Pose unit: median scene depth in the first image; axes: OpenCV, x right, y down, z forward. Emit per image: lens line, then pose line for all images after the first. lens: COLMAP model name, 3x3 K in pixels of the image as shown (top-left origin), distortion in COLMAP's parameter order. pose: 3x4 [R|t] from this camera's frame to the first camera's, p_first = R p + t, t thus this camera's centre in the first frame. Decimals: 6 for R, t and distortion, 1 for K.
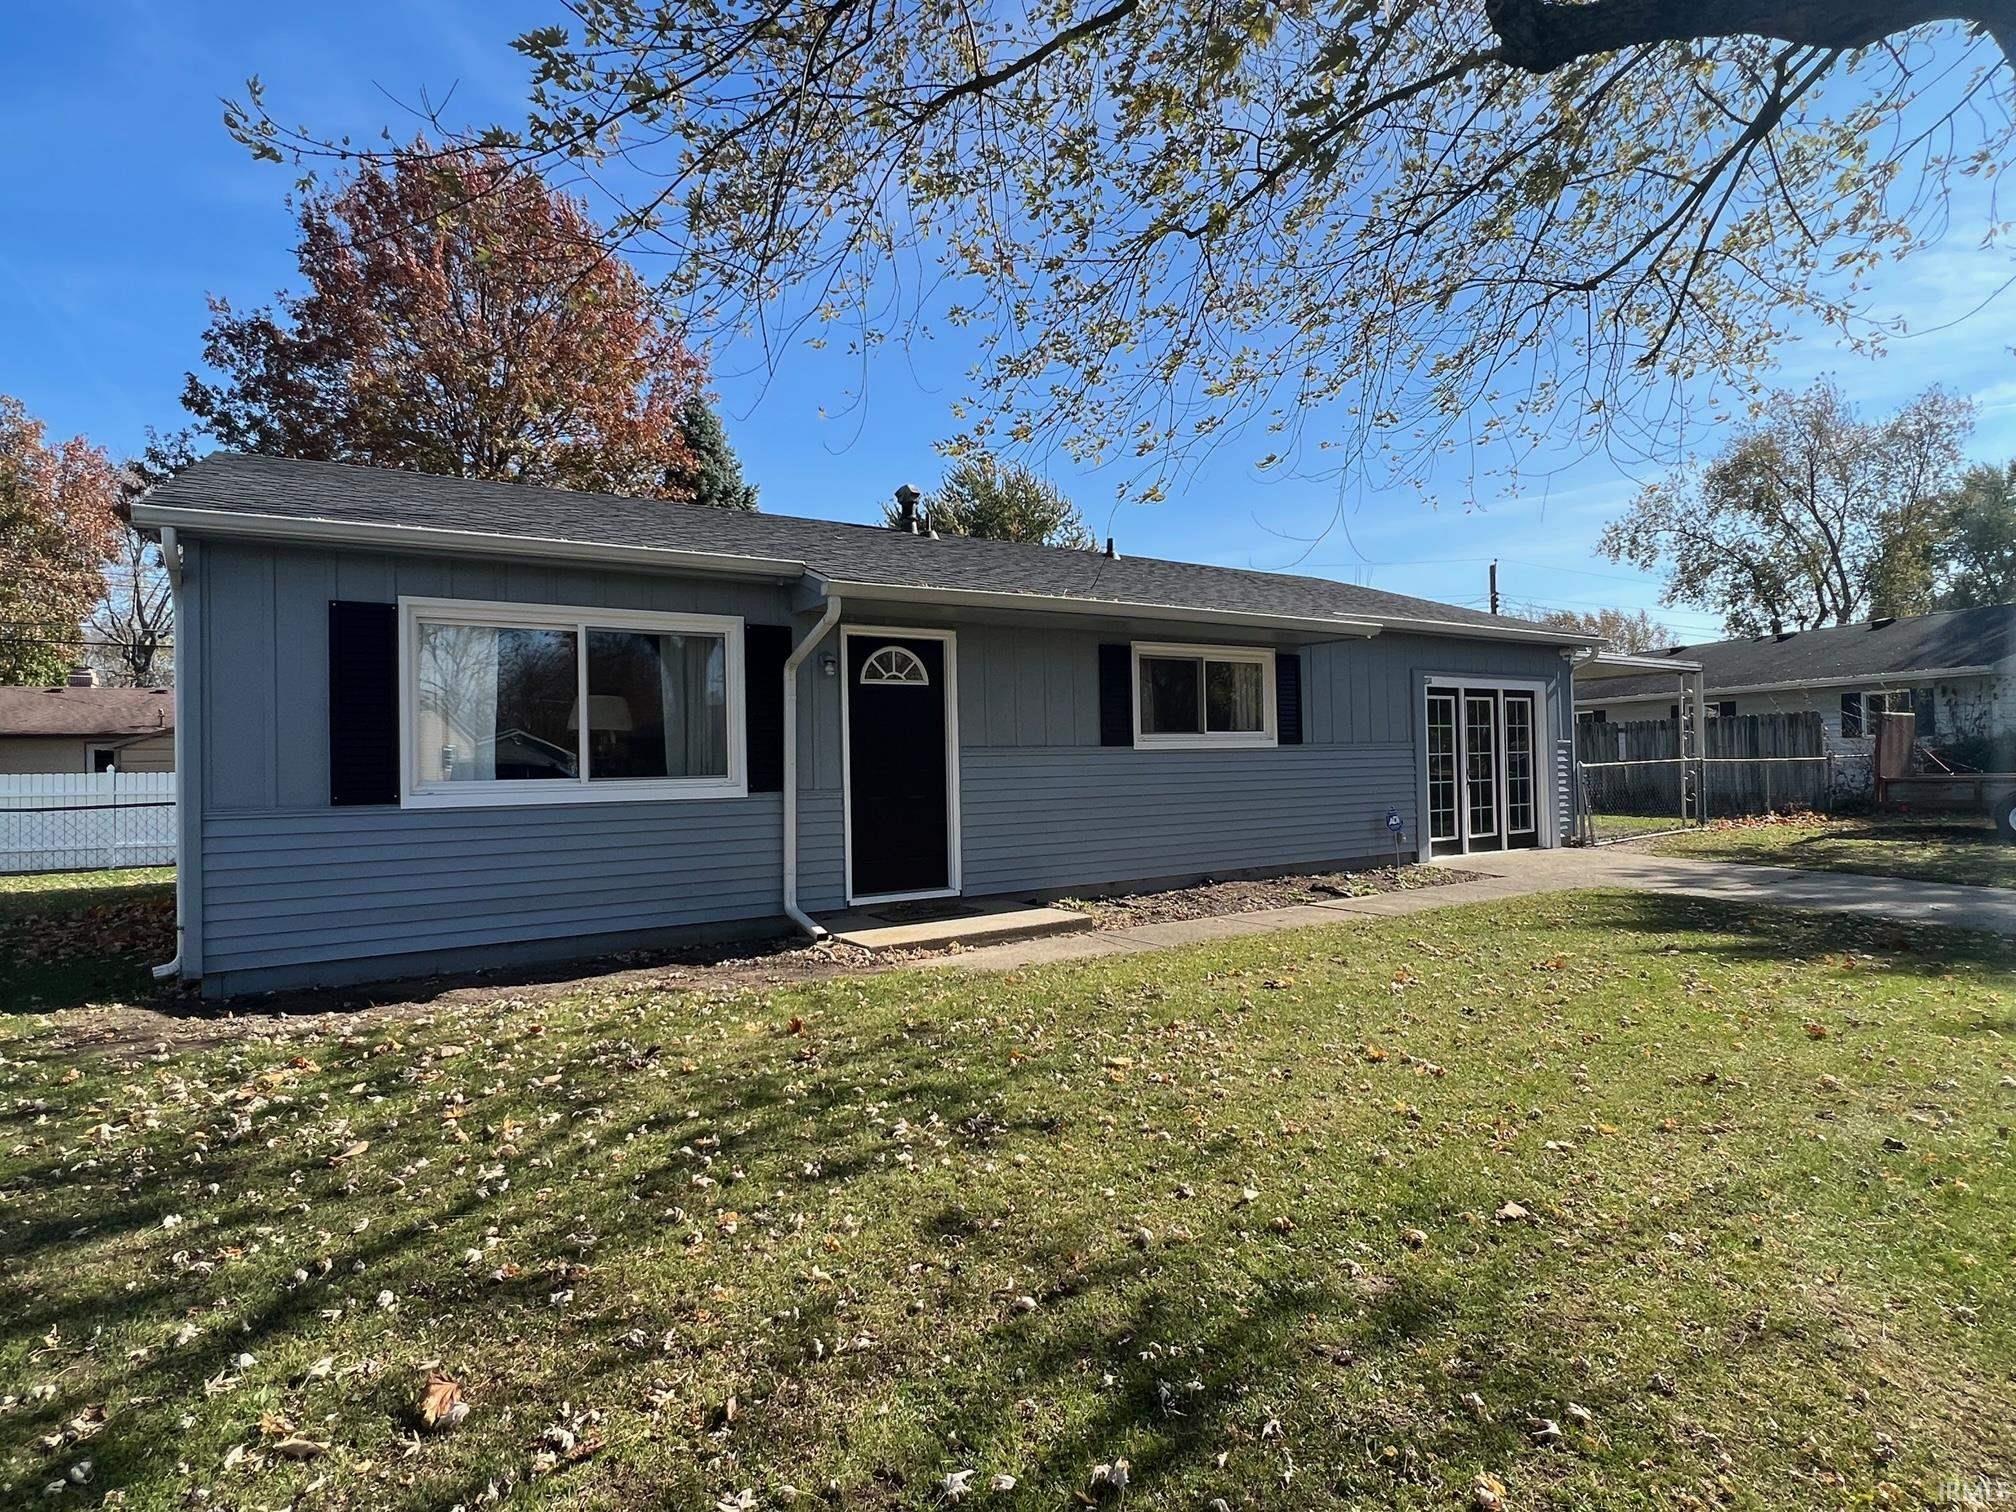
lens RADIAL K [[987.3, 0, 1009.4], [0, 987.3, 765.0], [0, 0, 1]] dist [0.001407, 0.000040]
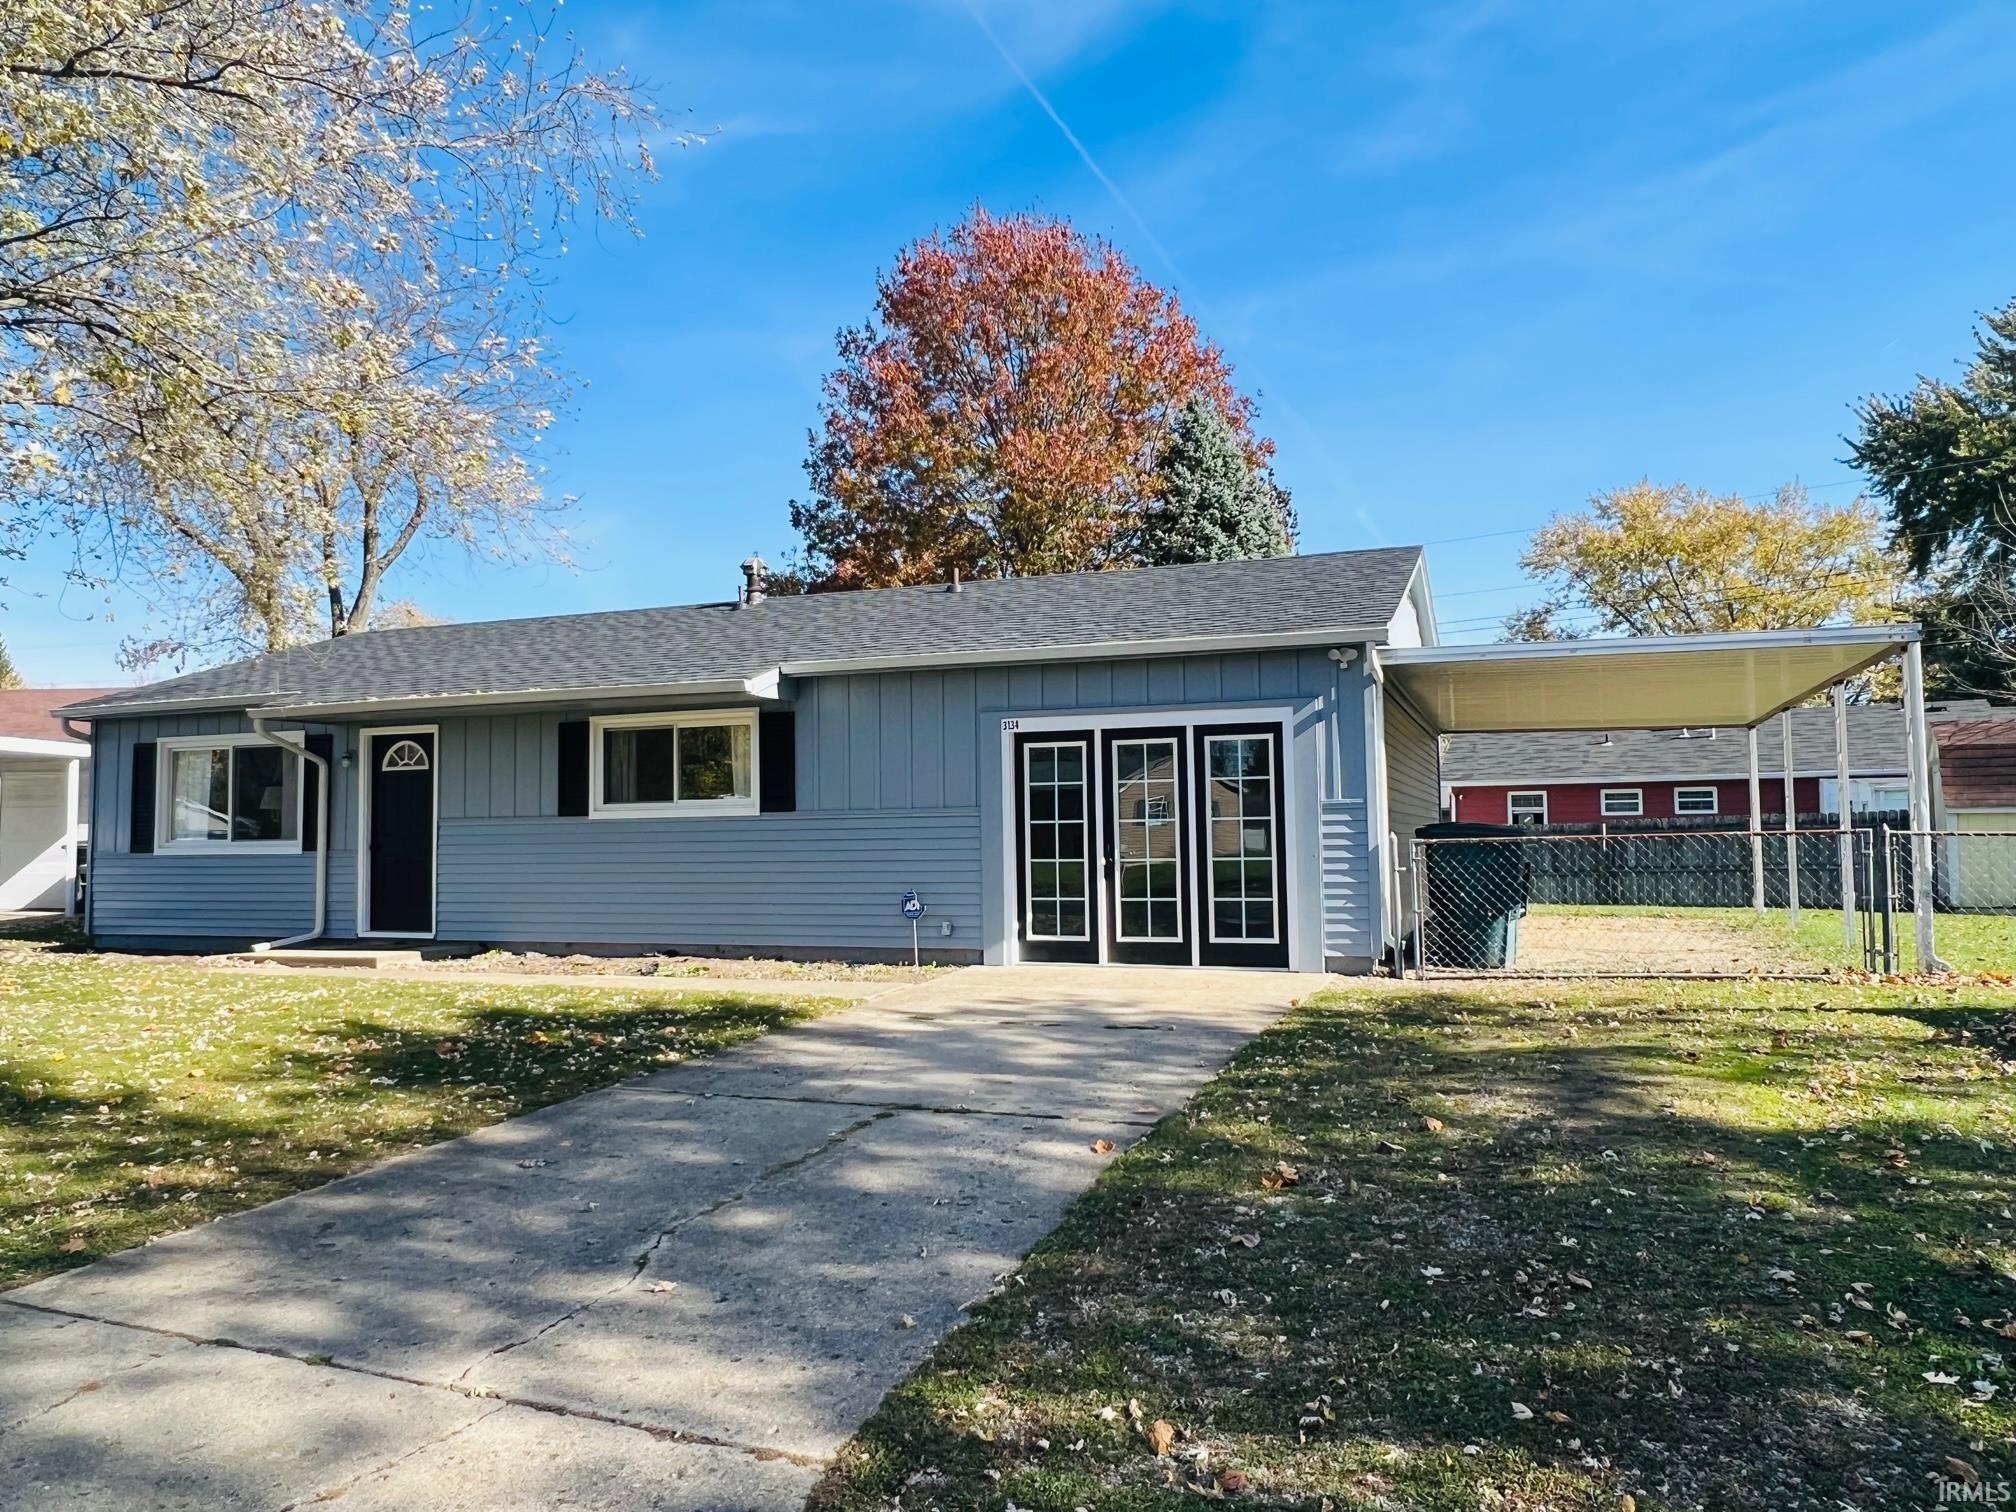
lens RADIAL K [[1386.2, 0, 1009.9], [0, 1386.2, 748.1], [0, 0, 1]] dist [0.007517, 0.000480]
pose [[0.616857, -0.039676, -0.786075, 1.560391], [-0.002529, 0.998624, -0.052388, -0.014723], [0.787071, 0.034304, 0.615908, 0.434004]]
